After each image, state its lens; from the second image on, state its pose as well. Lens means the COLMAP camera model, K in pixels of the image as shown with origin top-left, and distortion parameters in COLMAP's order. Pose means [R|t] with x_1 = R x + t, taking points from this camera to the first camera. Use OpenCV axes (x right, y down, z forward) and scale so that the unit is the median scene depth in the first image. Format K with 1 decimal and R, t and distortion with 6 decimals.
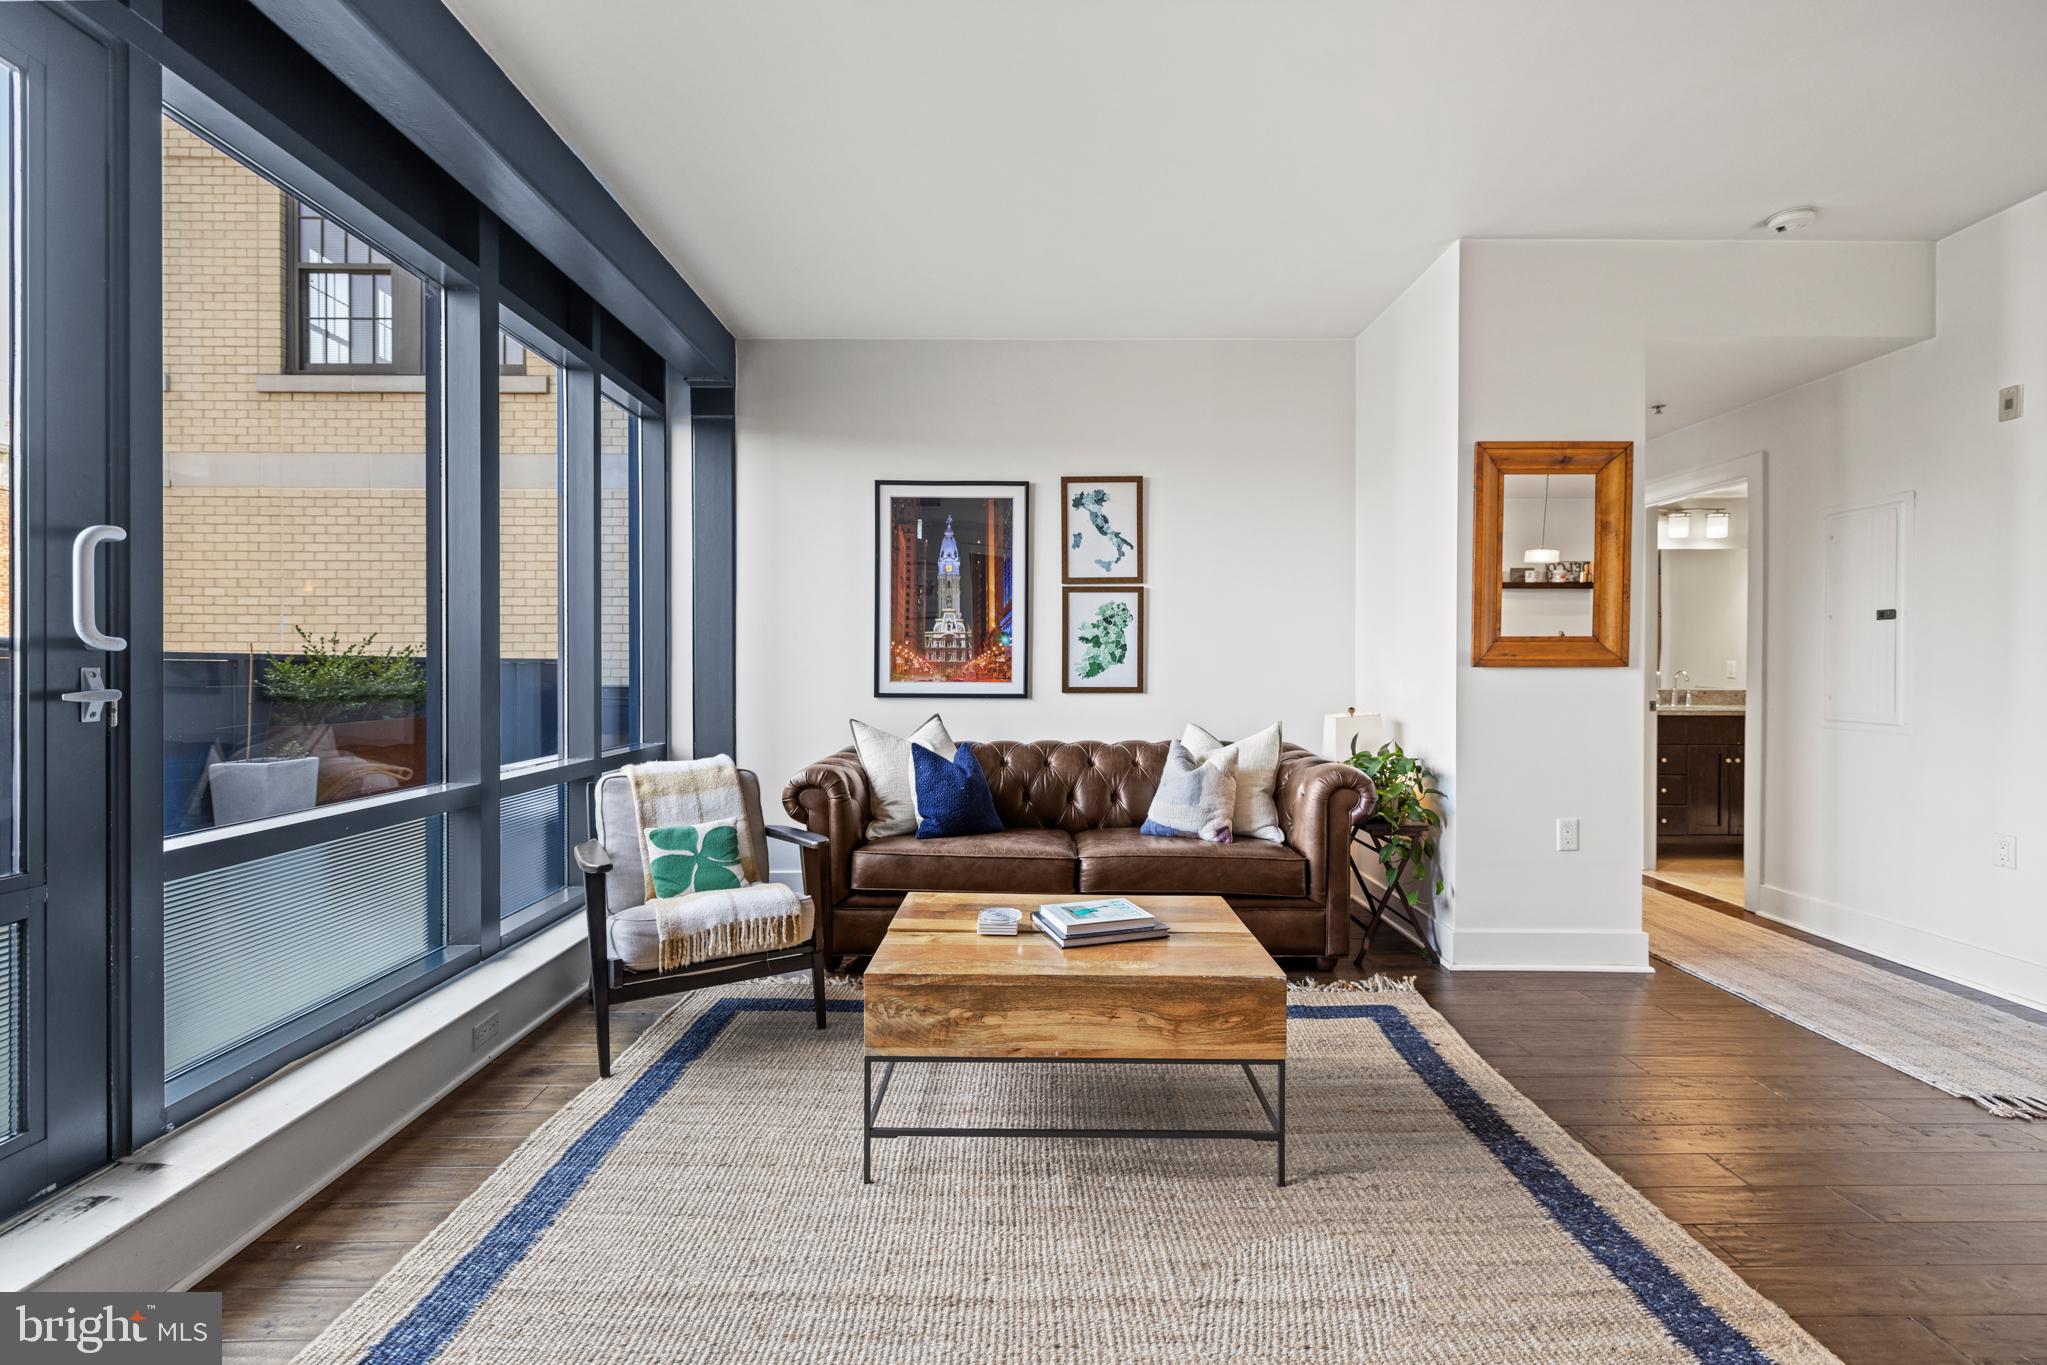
lens RADIAL K [[870.8, 0, 1030.1], [0, 870.8, 669.8], [0, 0, 1]] dist [-0.000692, 0.000412]
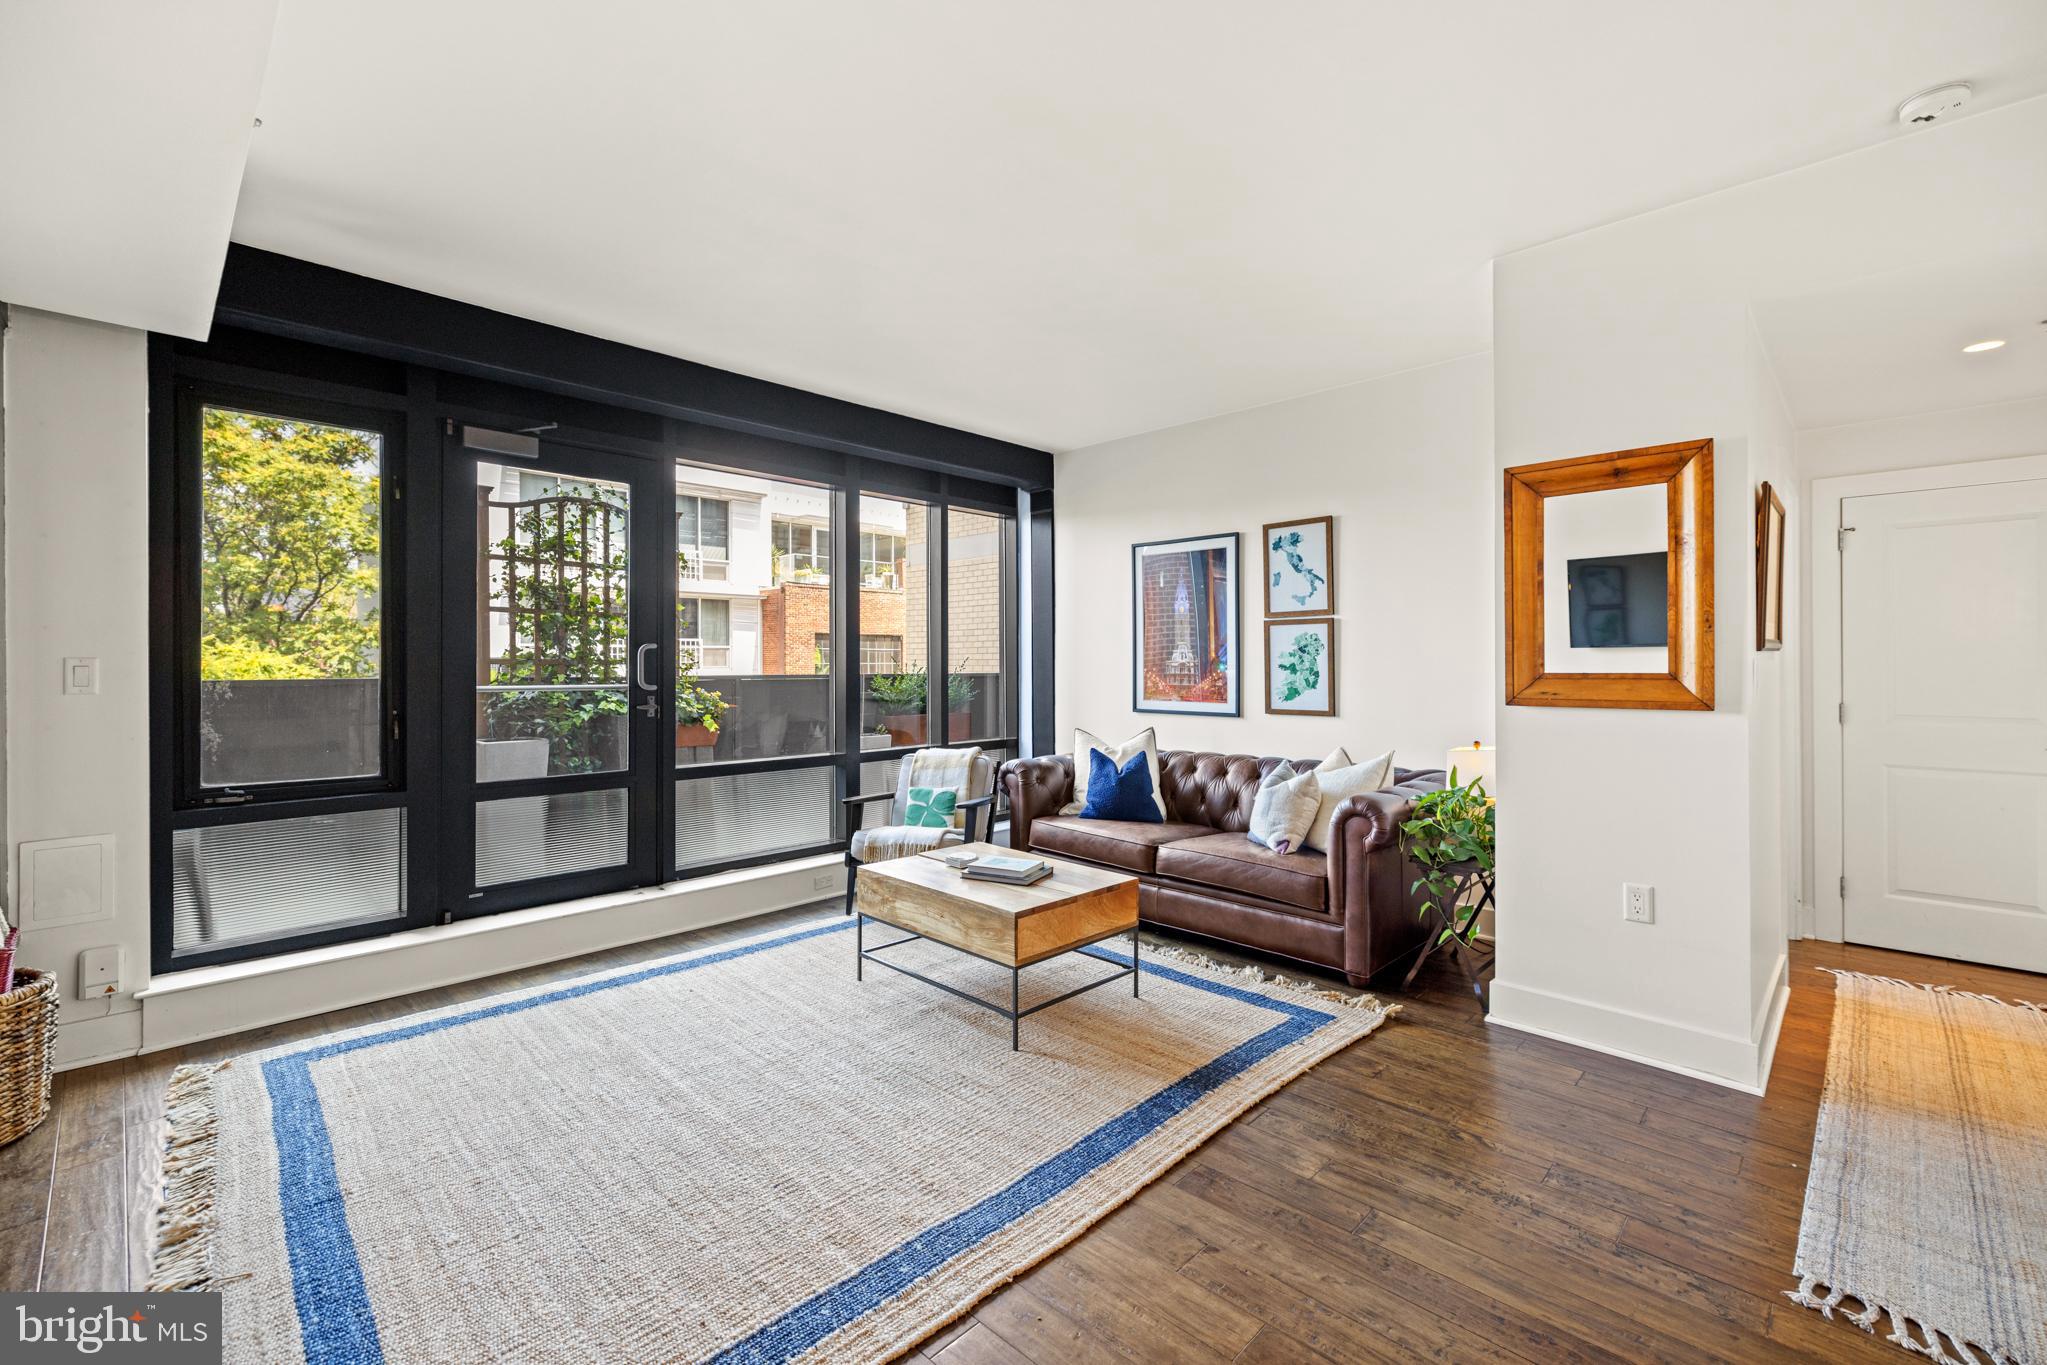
lens RADIAL K [[870.8, 0, 1030.1], [0, 870.8, 669.8], [0, 0, 1]] dist [-0.000692, 0.000412]
pose [[0.713407, 0.002344, -0.700746, 0.790743], [0.000098, 0.999994, 0.003445, -0.044977], [0.700749, -0.002526, 0.713403, -0.038353]]
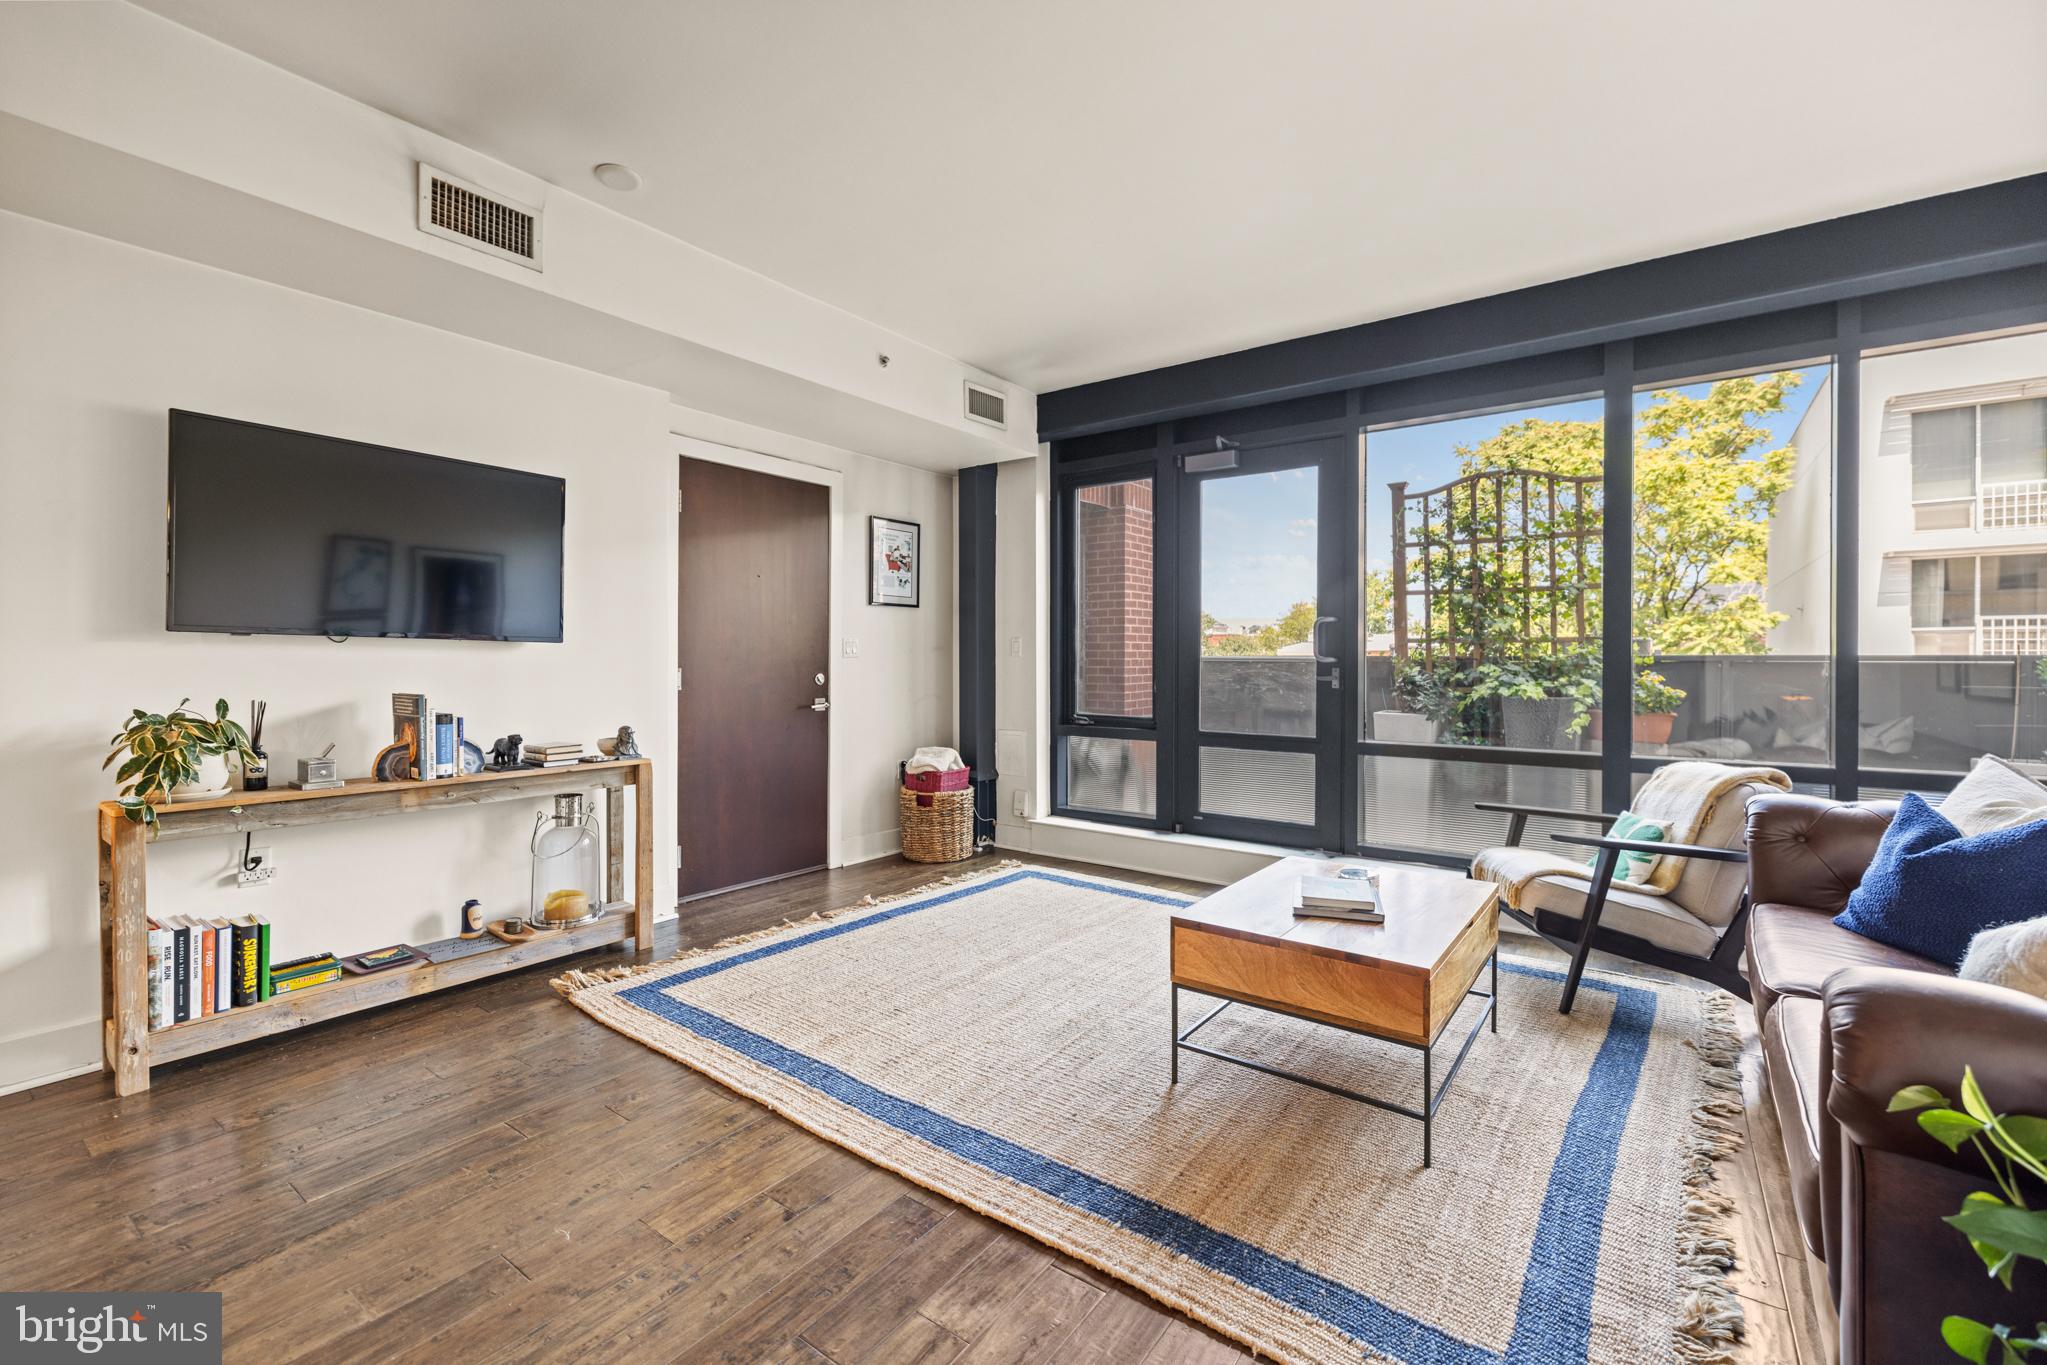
lens RADIAL K [[870.8, 0, 1030.1], [0, 870.8, 669.8], [0, 0, 1]] dist [-0.000692, 0.000412]
pose [[-0.600644, 0.007451, -0.799482, 0.821186], [-0.004171, 0.999914, 0.012452, -0.013635], [0.799505, 0.010814, -0.600561, 0.913192]]
